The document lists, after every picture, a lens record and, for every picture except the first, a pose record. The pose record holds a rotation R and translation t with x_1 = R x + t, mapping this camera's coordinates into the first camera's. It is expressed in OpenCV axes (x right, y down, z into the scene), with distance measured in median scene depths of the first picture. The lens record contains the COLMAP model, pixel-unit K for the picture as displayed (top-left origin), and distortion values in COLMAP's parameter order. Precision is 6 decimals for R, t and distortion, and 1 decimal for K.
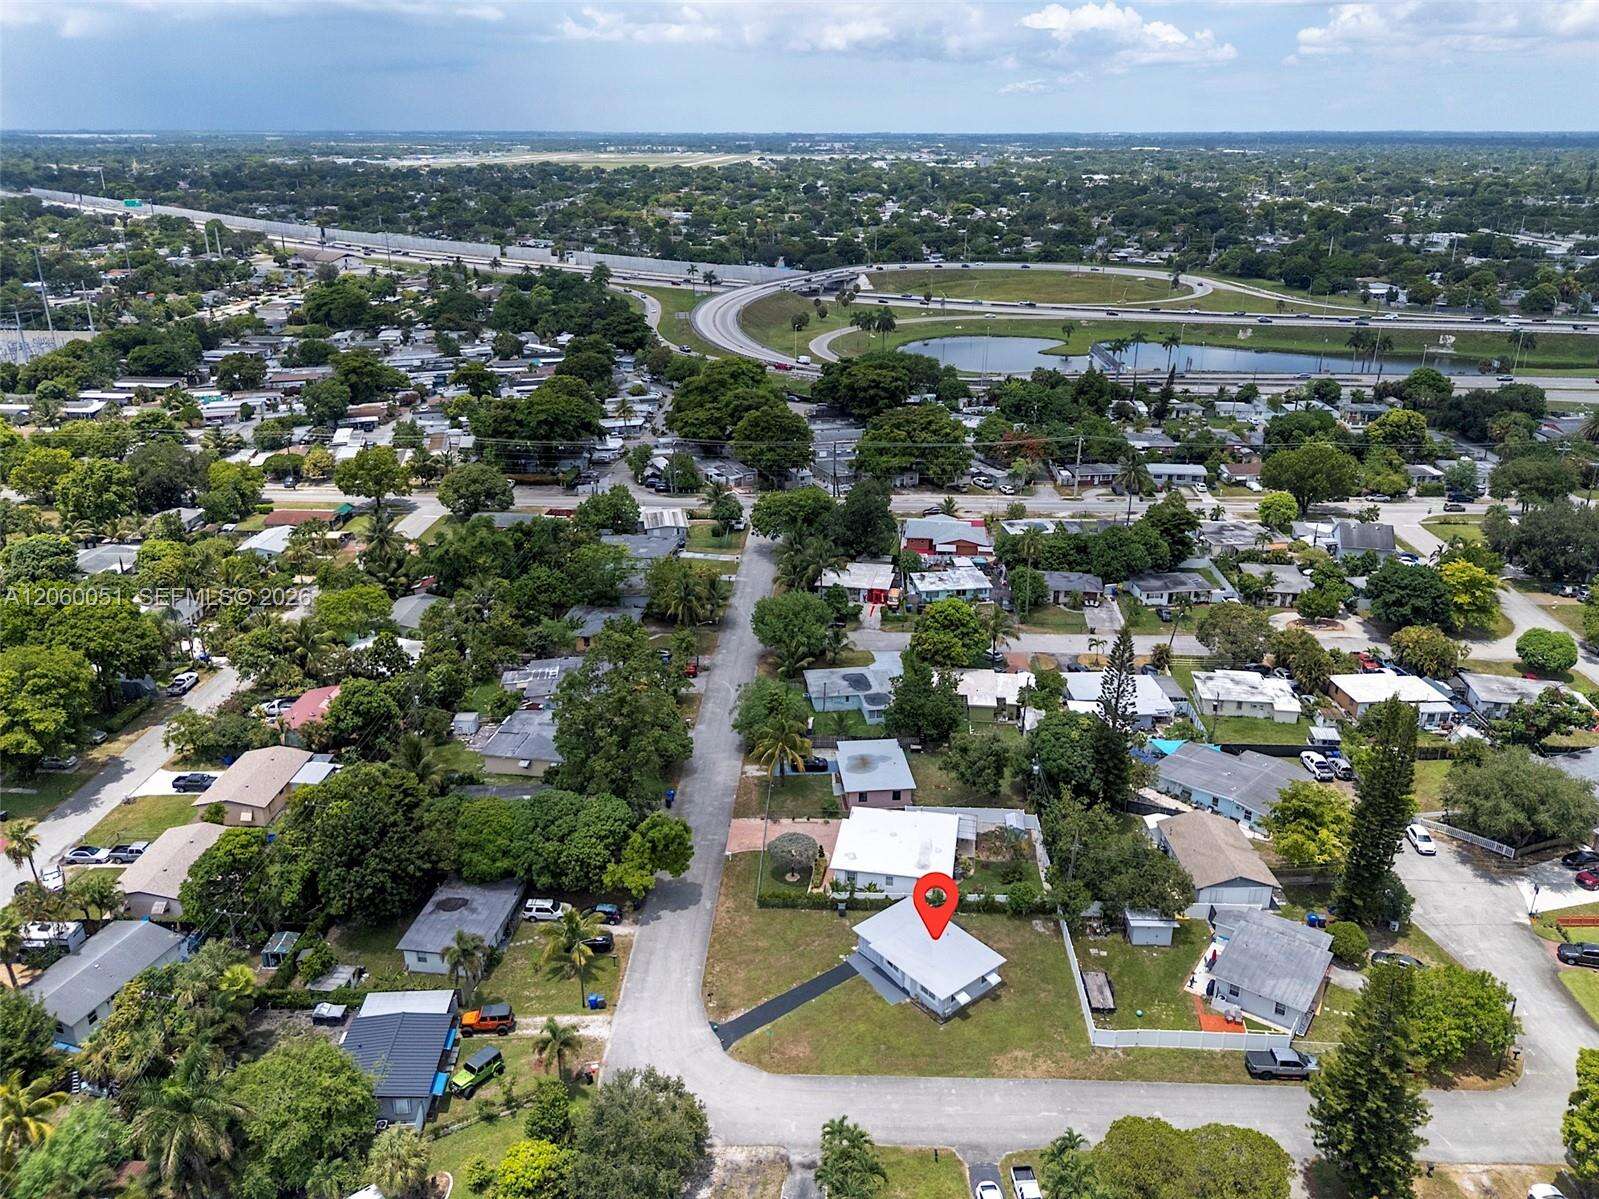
lens RADIAL K [[1178.2, 0, 807.5], [0, 1178.2, 602.3], [0, 0, 1]] dist [0.064581, -0.077501]
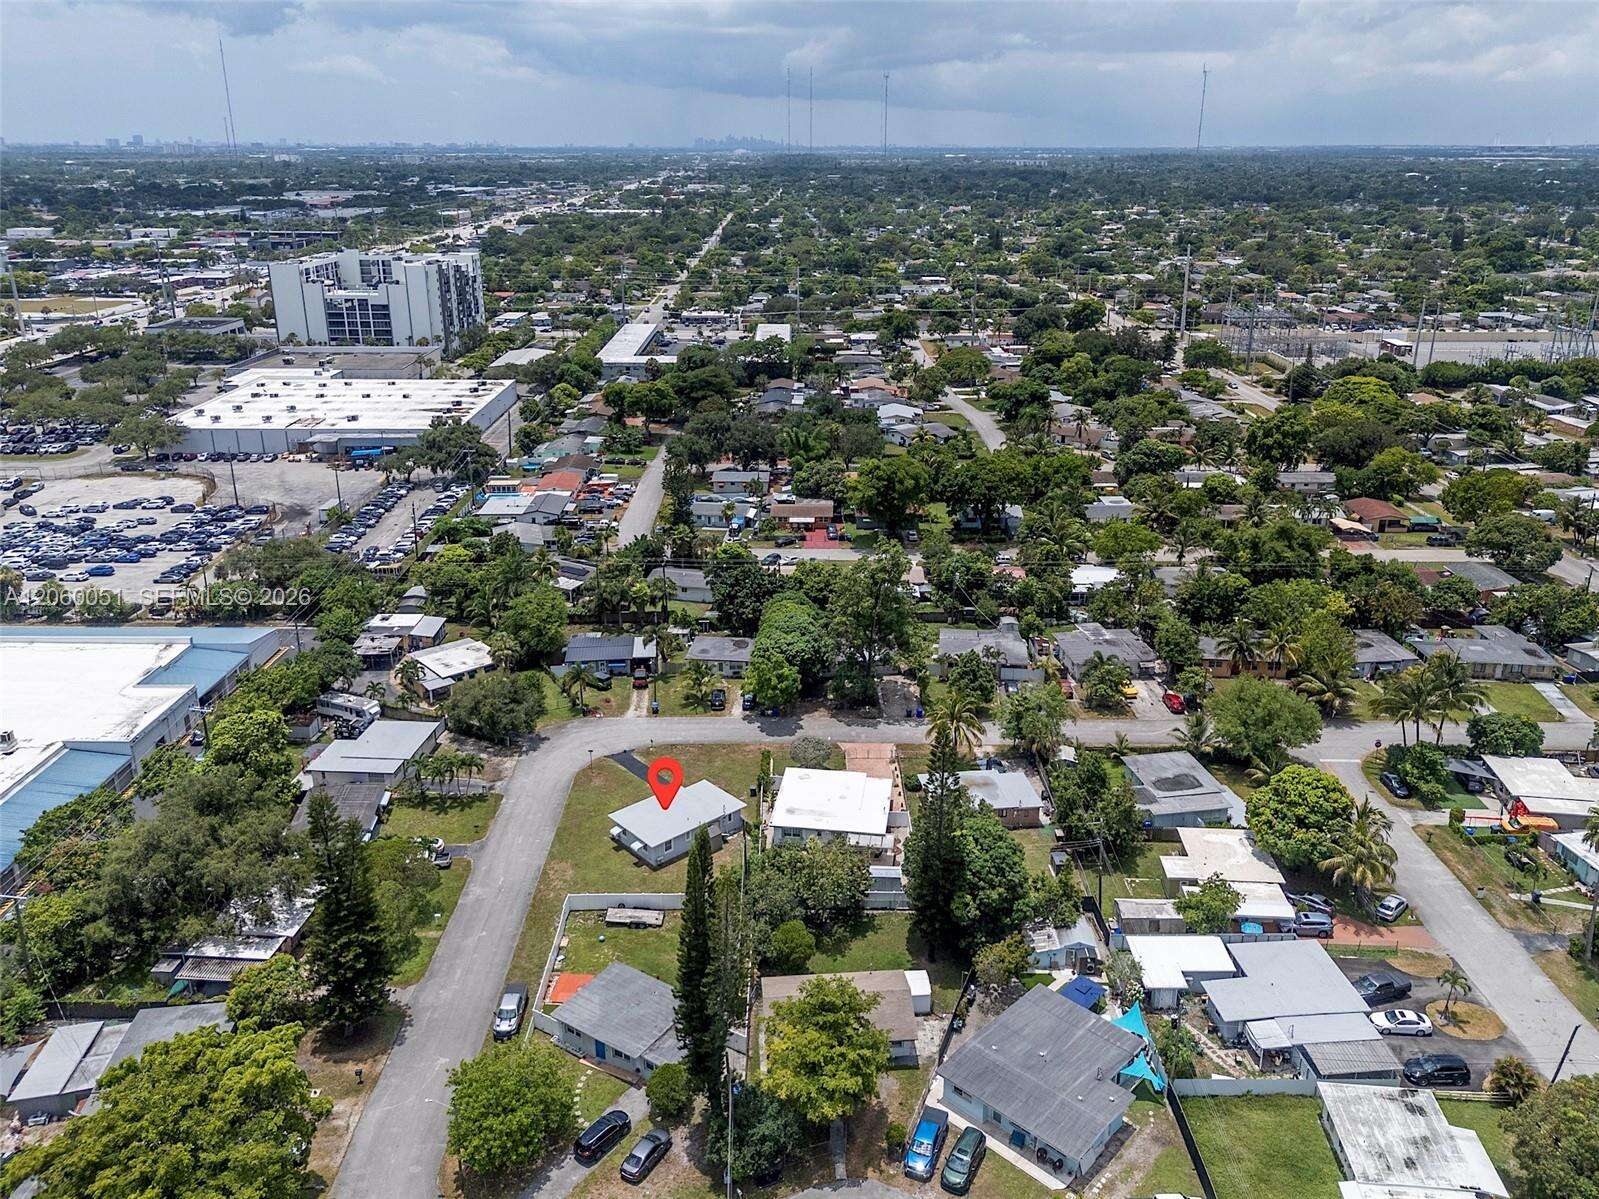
lens RADIAL K [[1172.2, 0, 807.6], [0, 1172.2, 598.8], [0, 0, 1]] dist [0.068873, -0.083479]
pose [[0.038313, 0.354934, -0.934106, 0.744548], [-0.362681, 0.875988, 0.317975, -0.208113], [0.931125, 0.326600, 0.162290, 0.572482]]
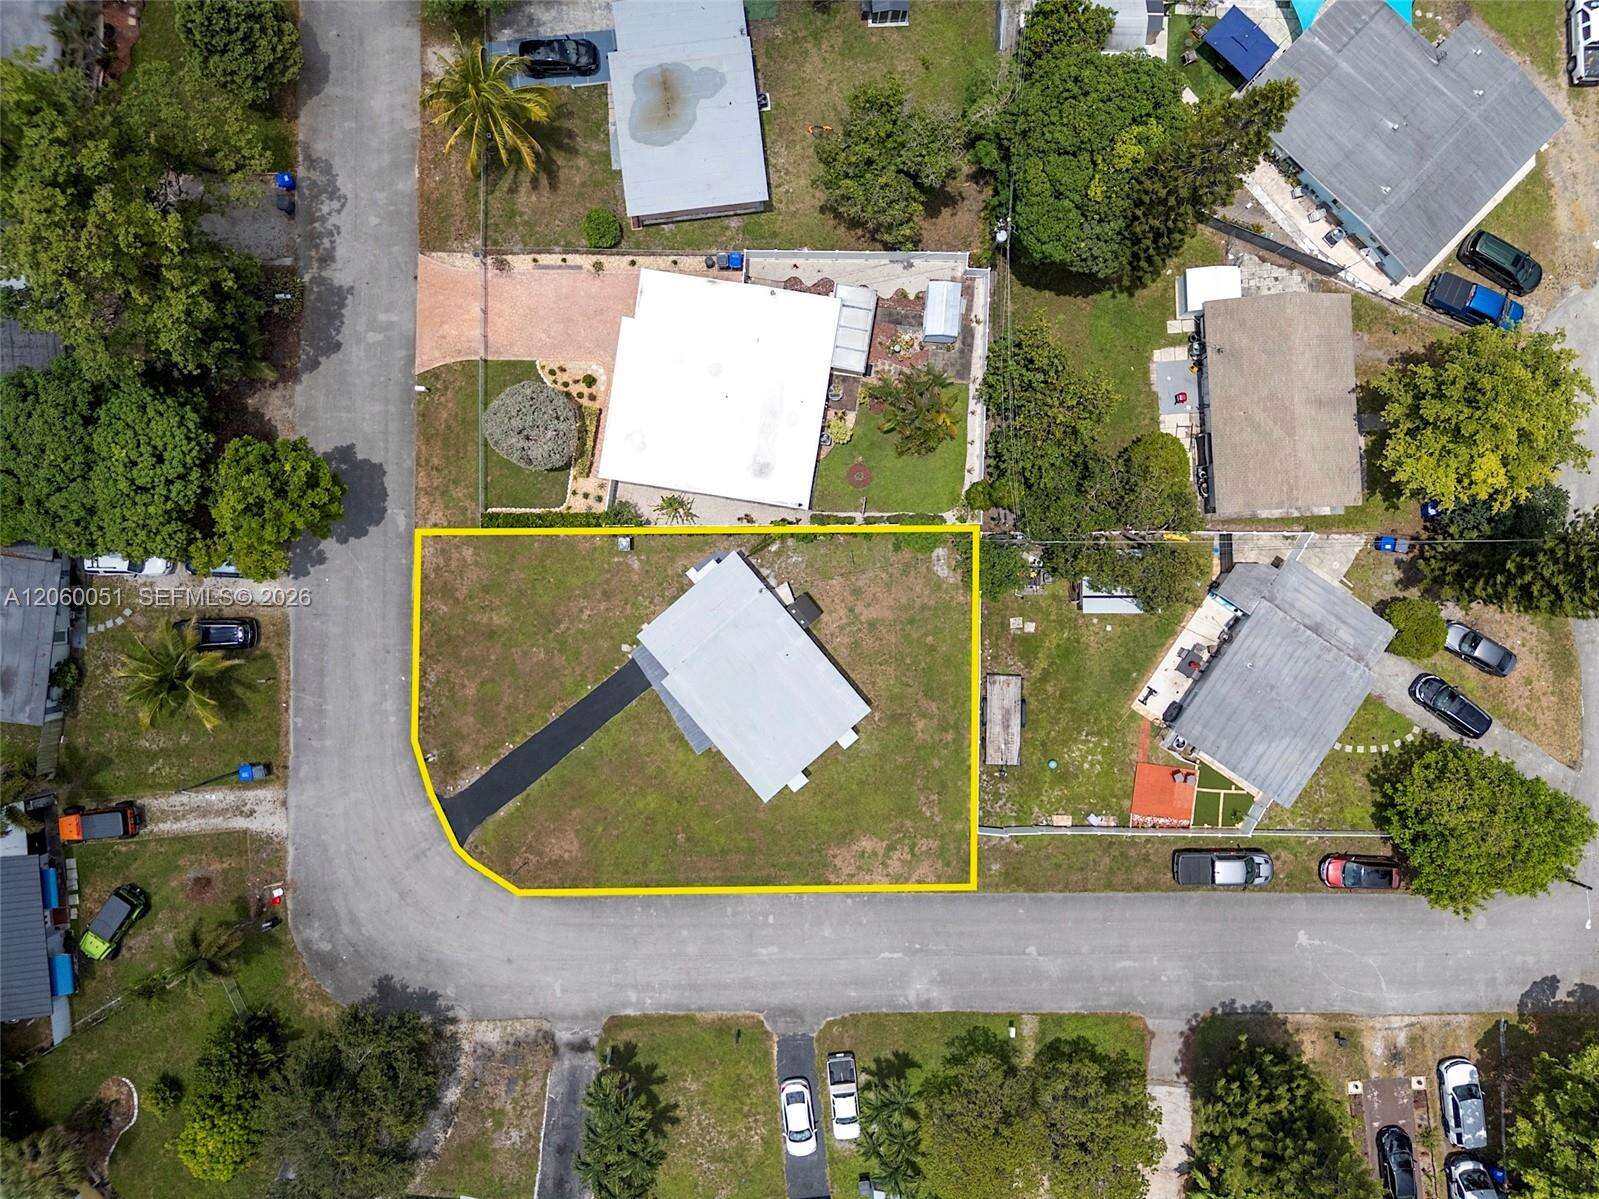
lens RADIAL K [[1178.2, 0, 807.5], [0, 1178.2, 602.3], [0, 0, 1]] dist [0.064581, -0.077501]
pose [[0.999610, -0.019464, 0.020013, 0.078909], [-0.011619, 0.361763, 0.932198, -0.210992], [-0.025385, -0.932067, 0.361396, 0.535805]]
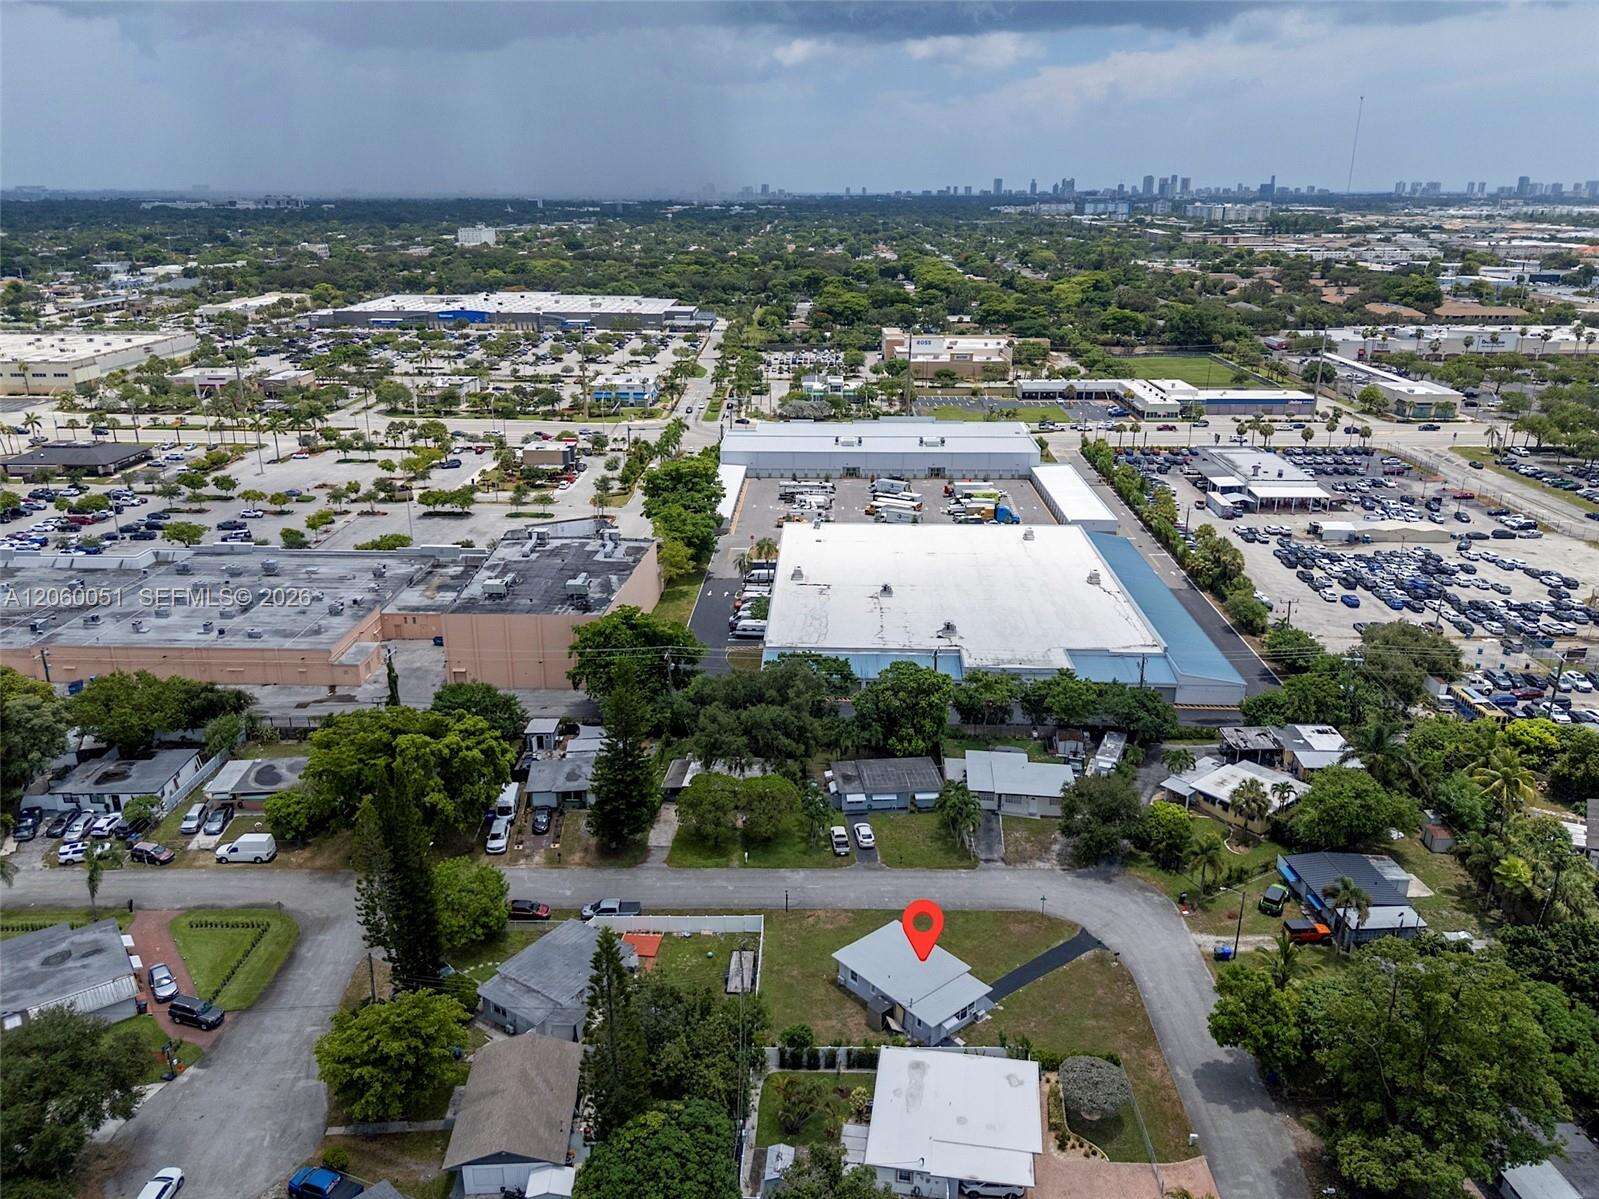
lens RADIAL K [[1178.2, 0, 807.5], [0, 1178.2, 602.3], [0, 0, 1]] dist [0.064581, -0.077501]
pose [[-0.999696, 0.001108, -0.024649, 0.138685], [-0.015202, 0.759200, 0.650679, -0.374807], [0.019434, 0.650856, -0.758952, 1.020481]]
